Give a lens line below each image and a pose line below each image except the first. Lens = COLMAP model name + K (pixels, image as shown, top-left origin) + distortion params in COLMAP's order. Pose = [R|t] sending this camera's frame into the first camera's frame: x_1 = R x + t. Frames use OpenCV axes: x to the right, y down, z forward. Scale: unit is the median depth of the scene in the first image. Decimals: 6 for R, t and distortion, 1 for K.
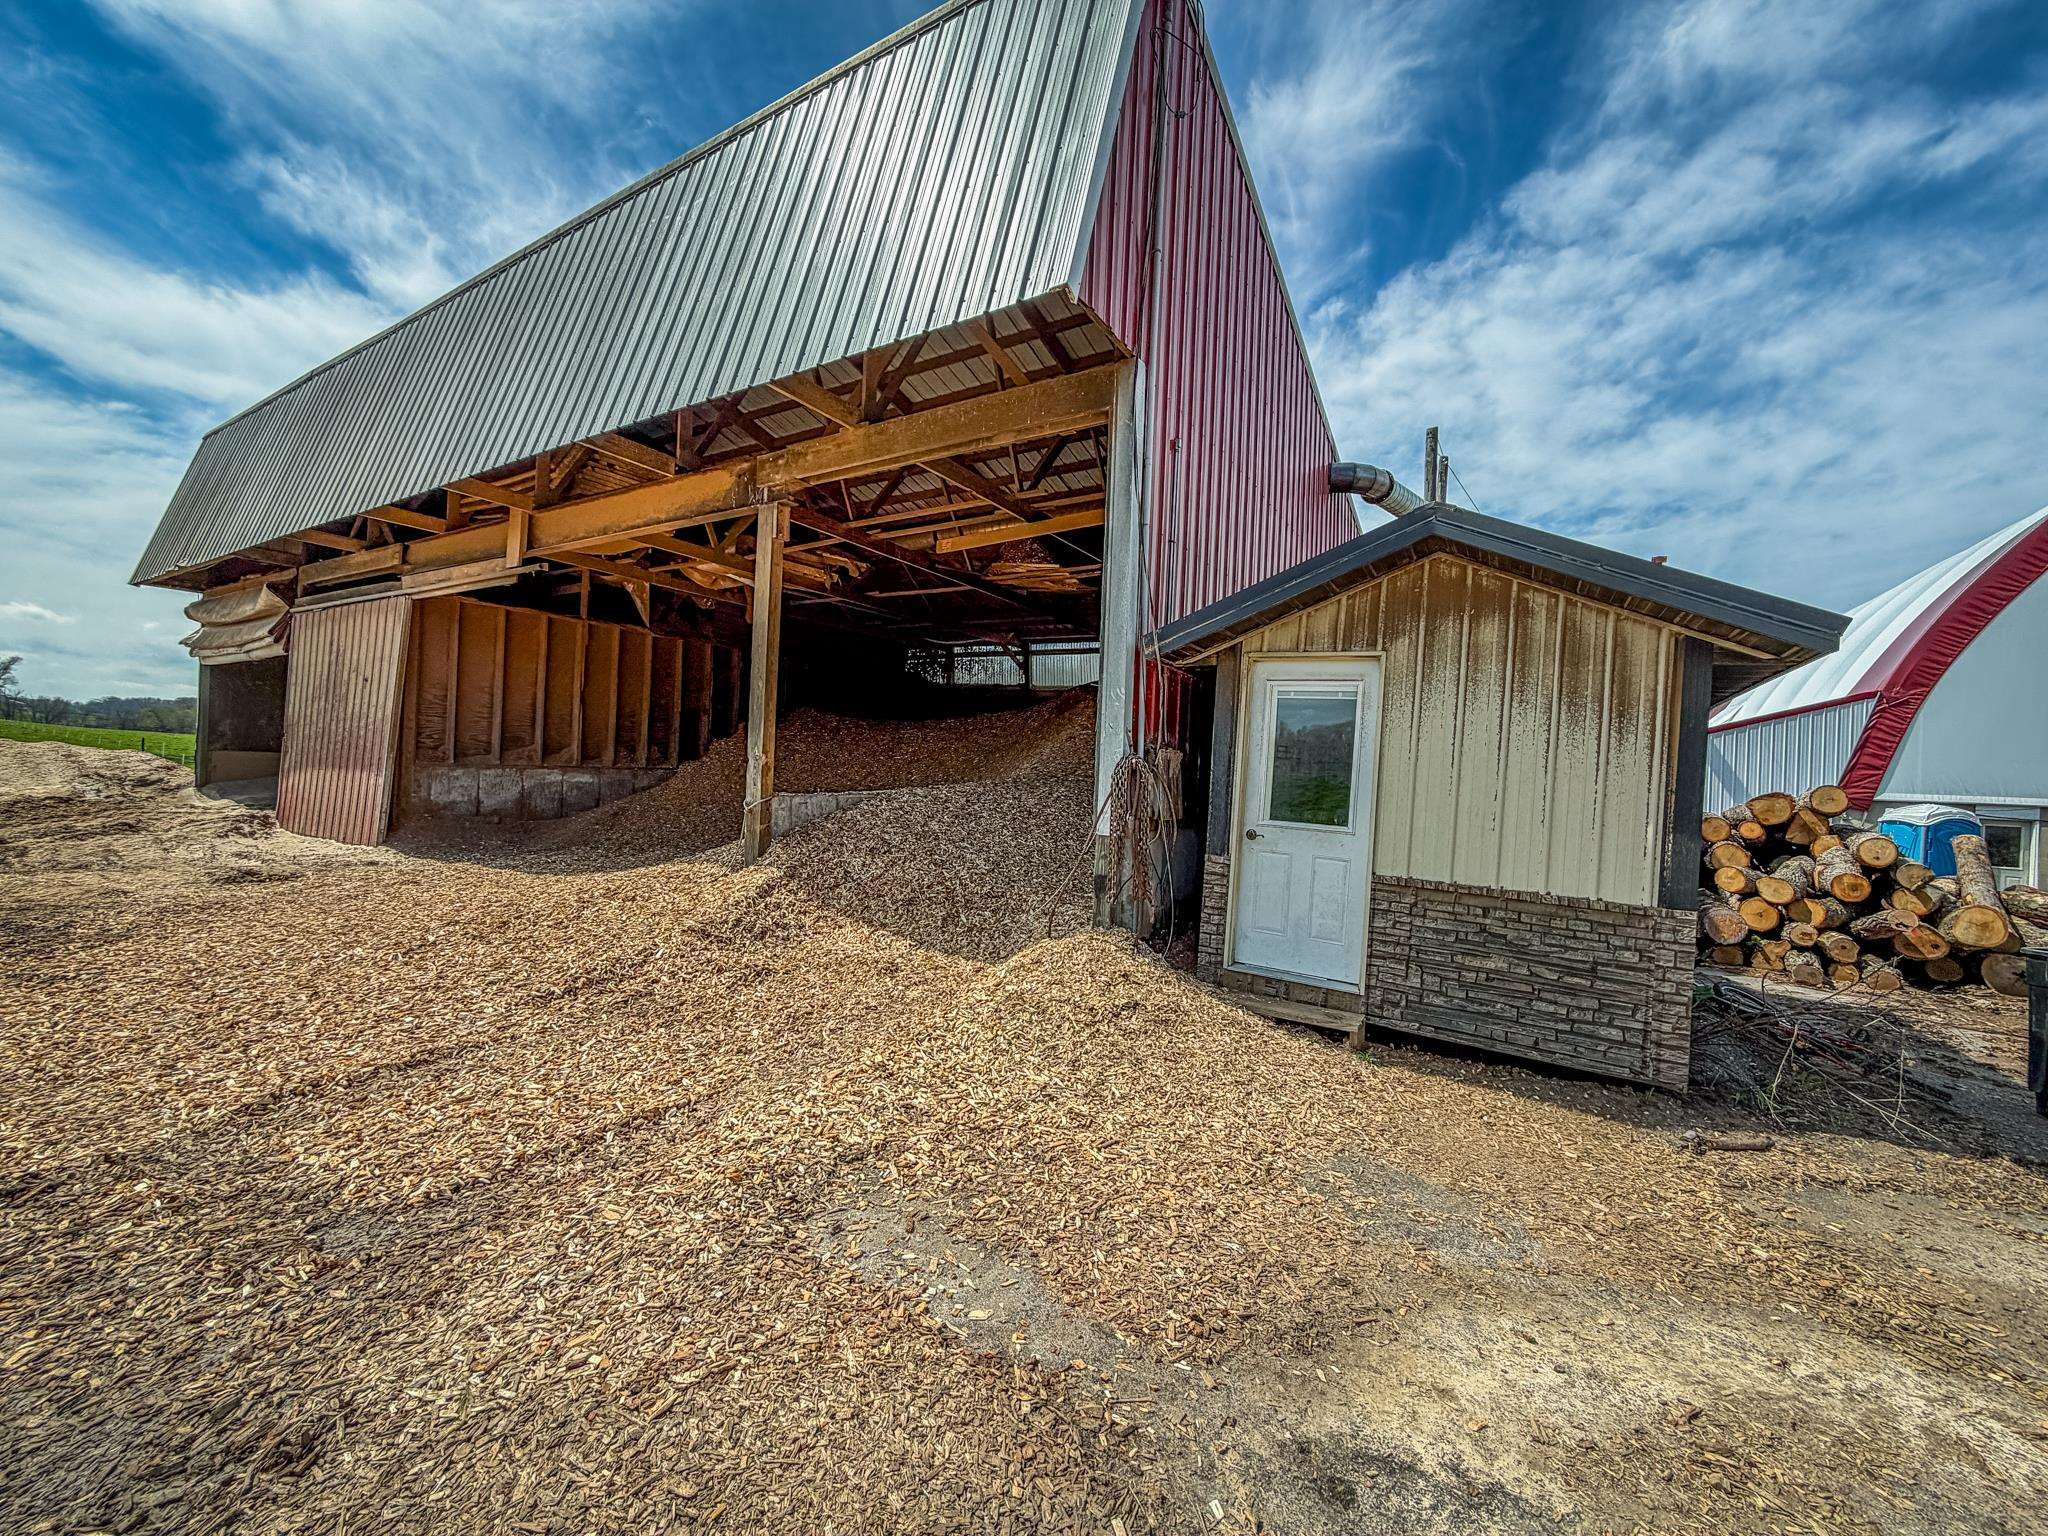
lens RADIAL K [[816.4, 0, 1020.9], [0, 816.4, 768.9], [0, 0, 1]] dist [0.000408, -0.000117]
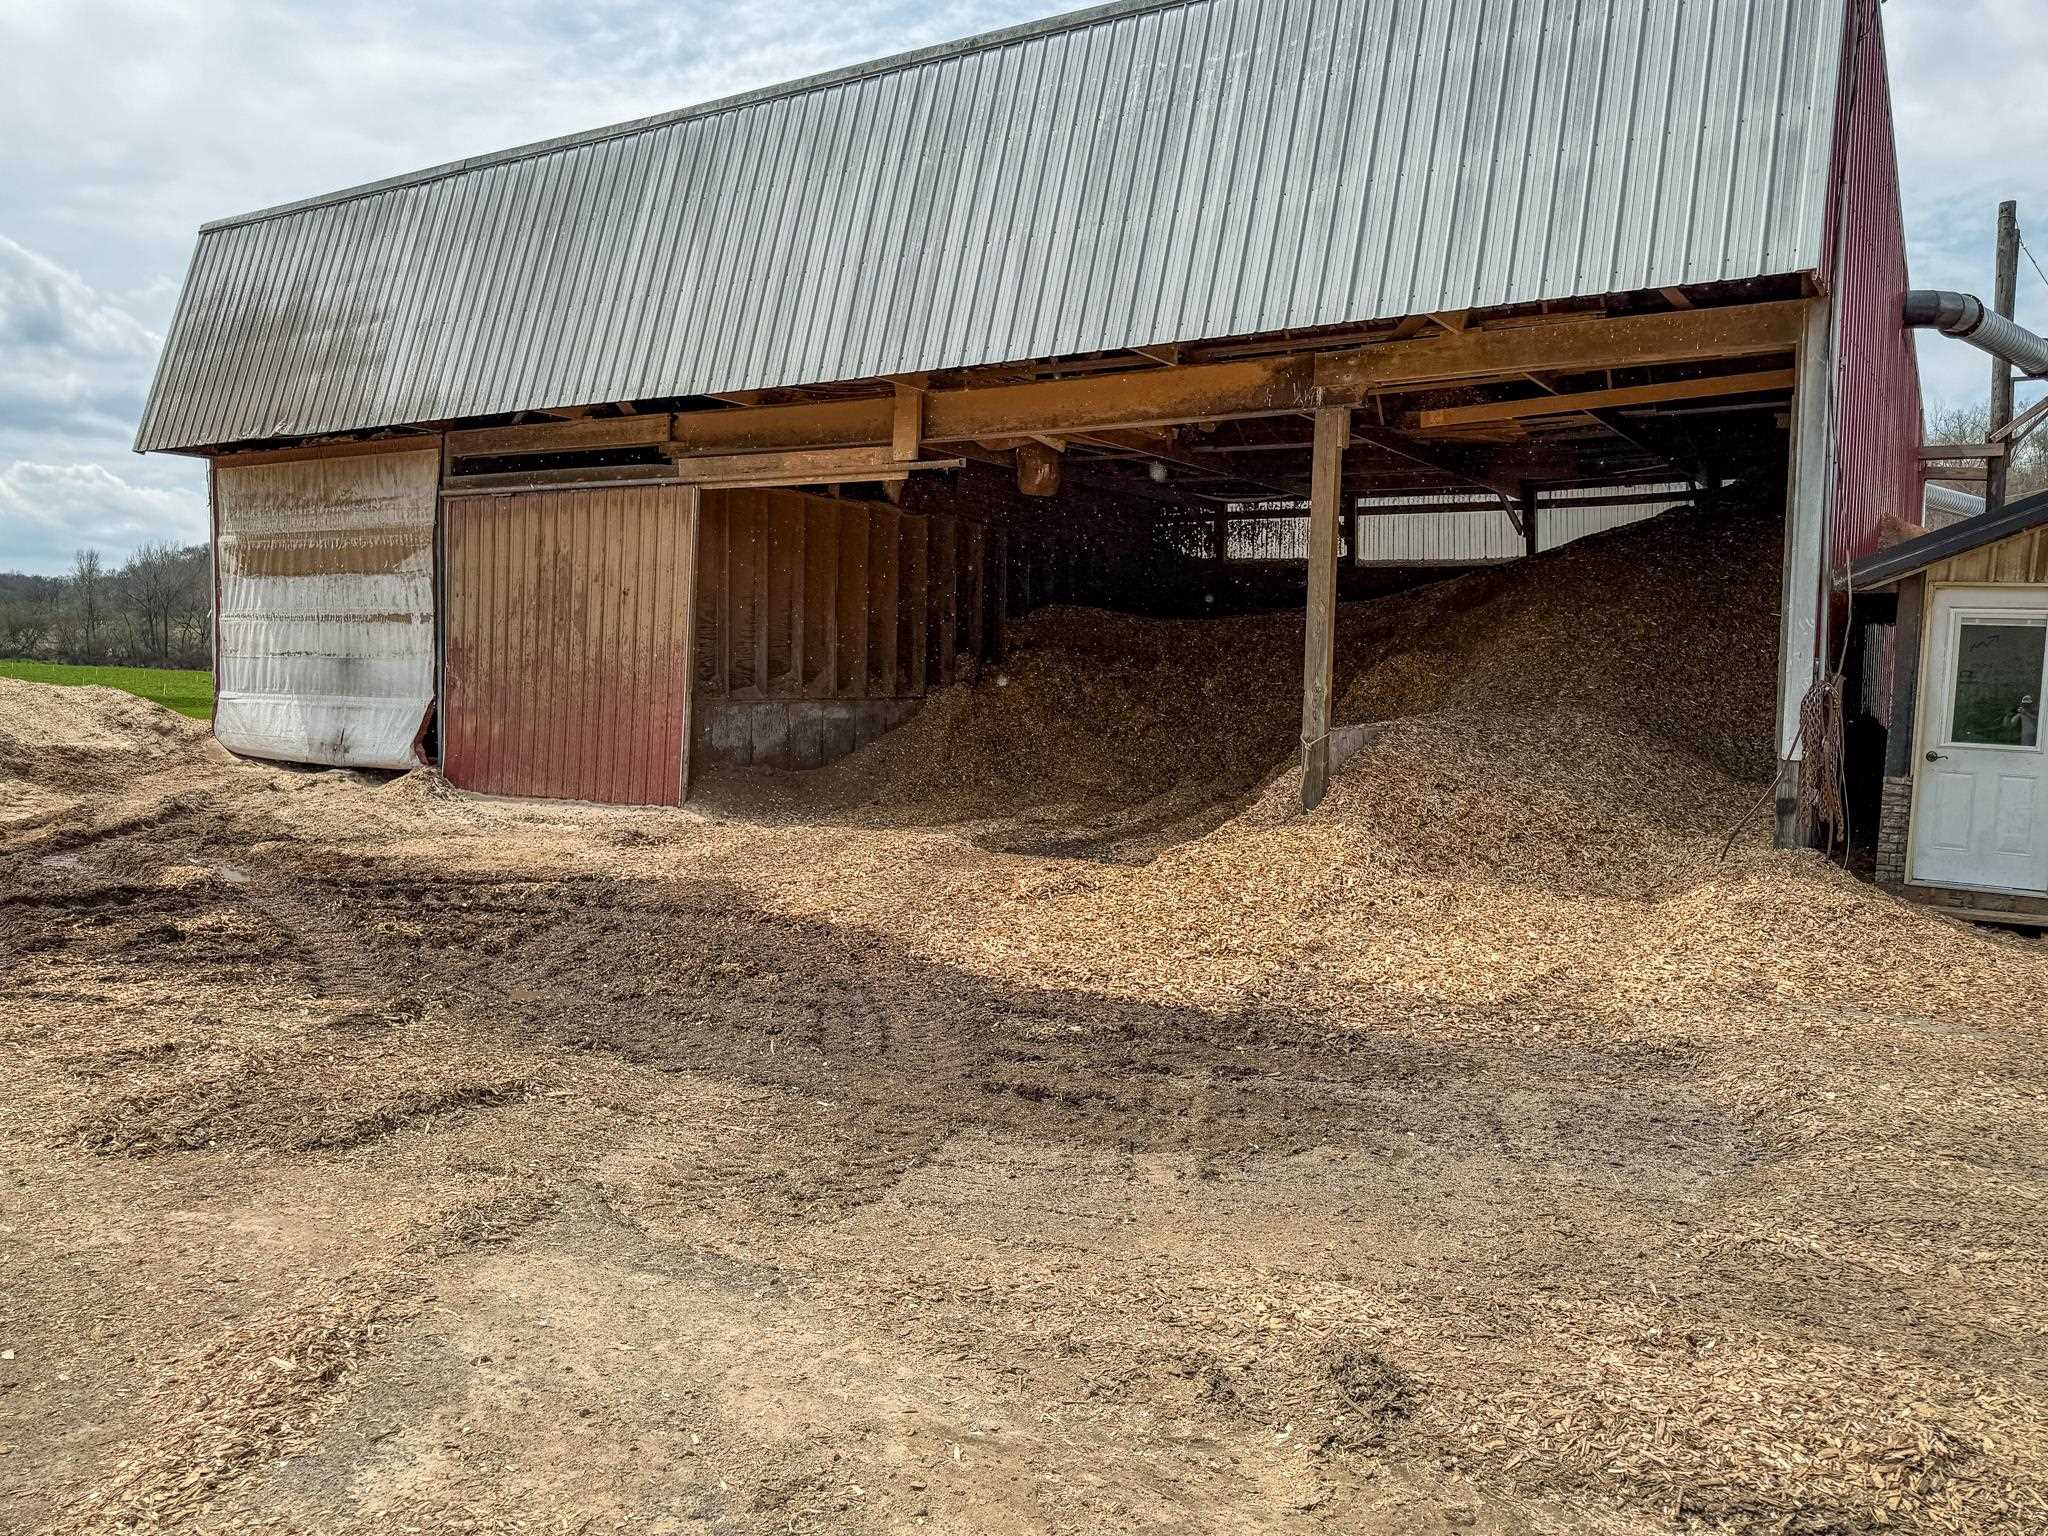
lens RADIAL K [[1553.5, 0, 1023.2], [0, 1553.5, 780.7], [0, 0, 1]] dist [0.102493, -0.154529]
pose [[0.999709, -0.019298, -0.014444, -0.442354], [0.020234, 0.997498, 0.067733, -0.025388], [0.013100, -0.068006, 0.997599, -0.536048]]
